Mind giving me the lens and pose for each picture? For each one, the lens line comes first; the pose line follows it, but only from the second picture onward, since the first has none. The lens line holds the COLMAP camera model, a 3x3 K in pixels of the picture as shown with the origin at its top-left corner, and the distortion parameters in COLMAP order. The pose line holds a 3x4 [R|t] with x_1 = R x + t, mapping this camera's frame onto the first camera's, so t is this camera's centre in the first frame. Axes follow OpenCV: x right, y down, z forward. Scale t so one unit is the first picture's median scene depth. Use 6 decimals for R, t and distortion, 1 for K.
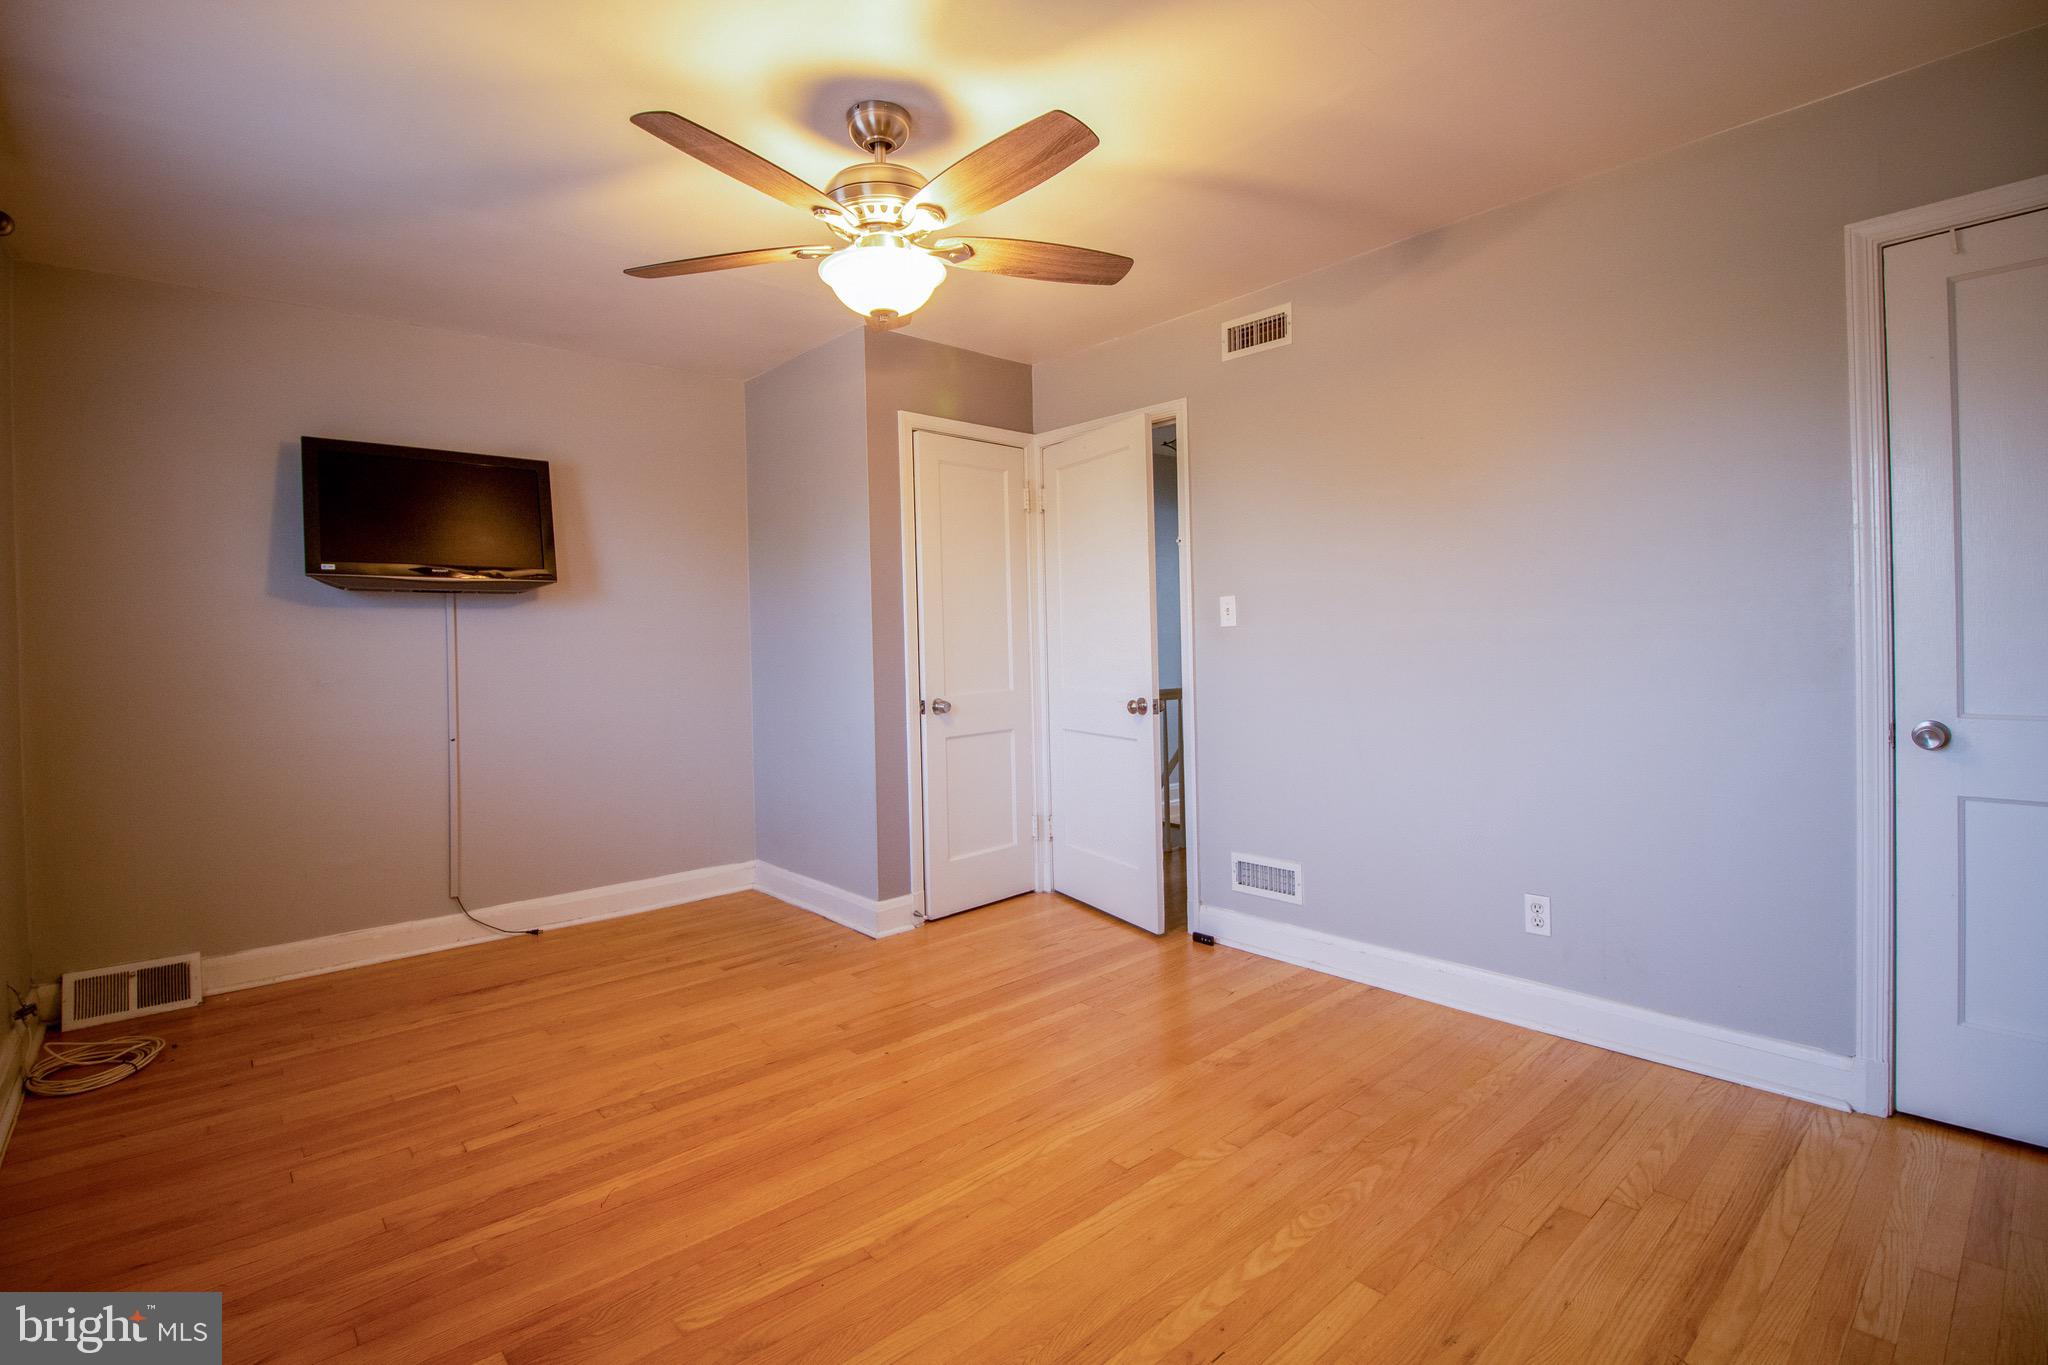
lens RADIAL K [[947.7, 0, 1019.8], [0, 947.7, 651.5], [0, 0, 1]] dist [-0.000664, -0.013213]
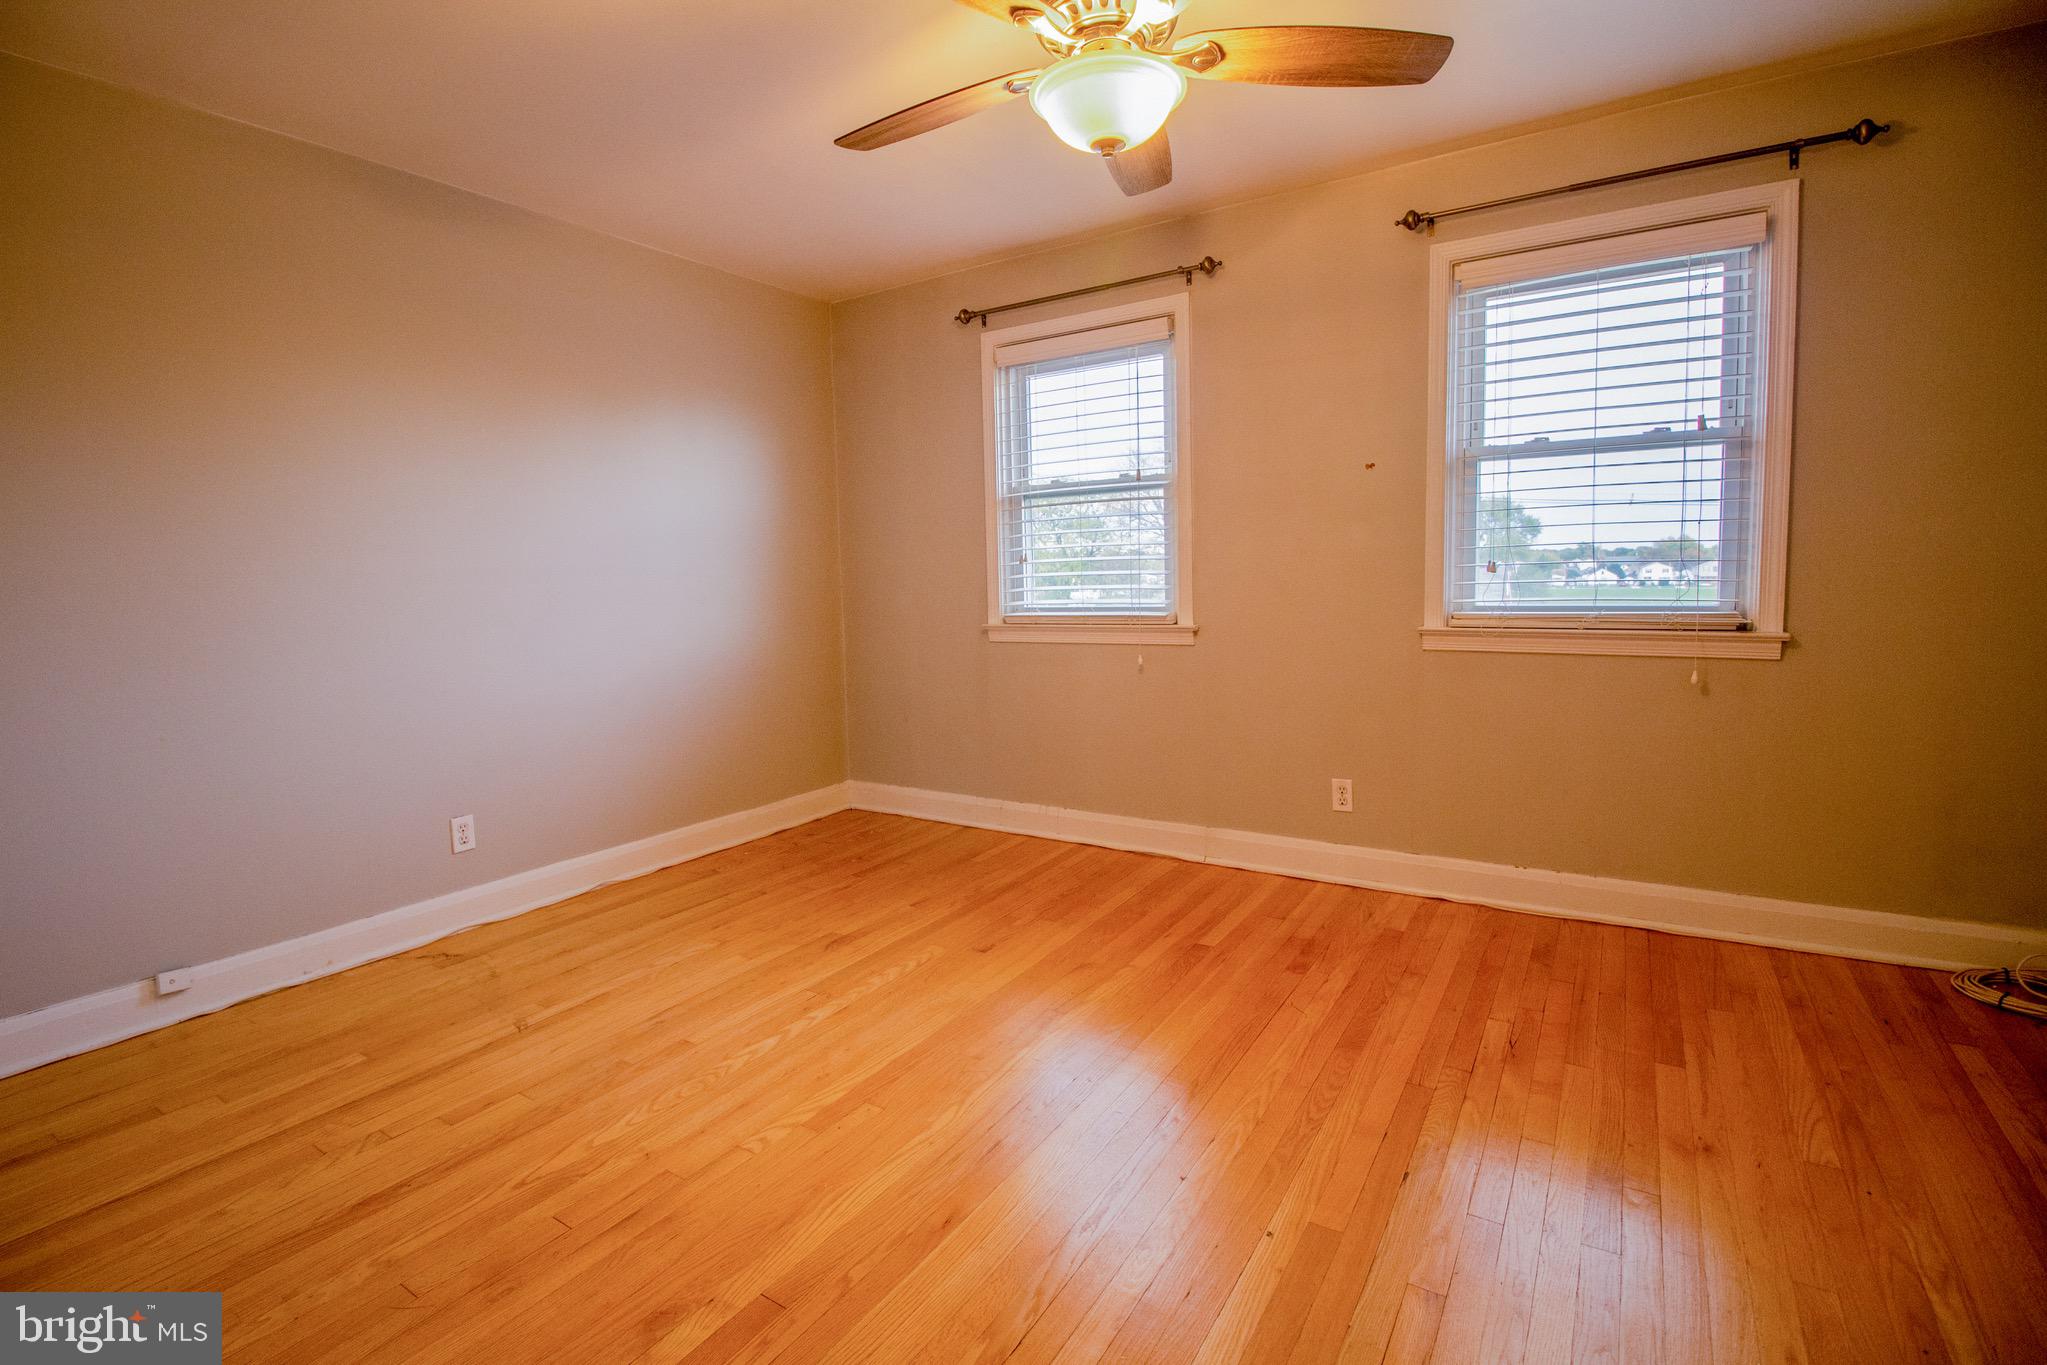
lens RADIAL K [[947.3, 0, 1019.3], [0, 947.3, 651.5], [0, 0, 1]] dist [-0.000664, -0.013213]
pose [[-0.961736, 0.069001, -0.265149, 0.209441], [0.046906, 0.994946, 0.088784, 0.000418], [0.269935, 0.072949, -0.960111, 2.168931]]
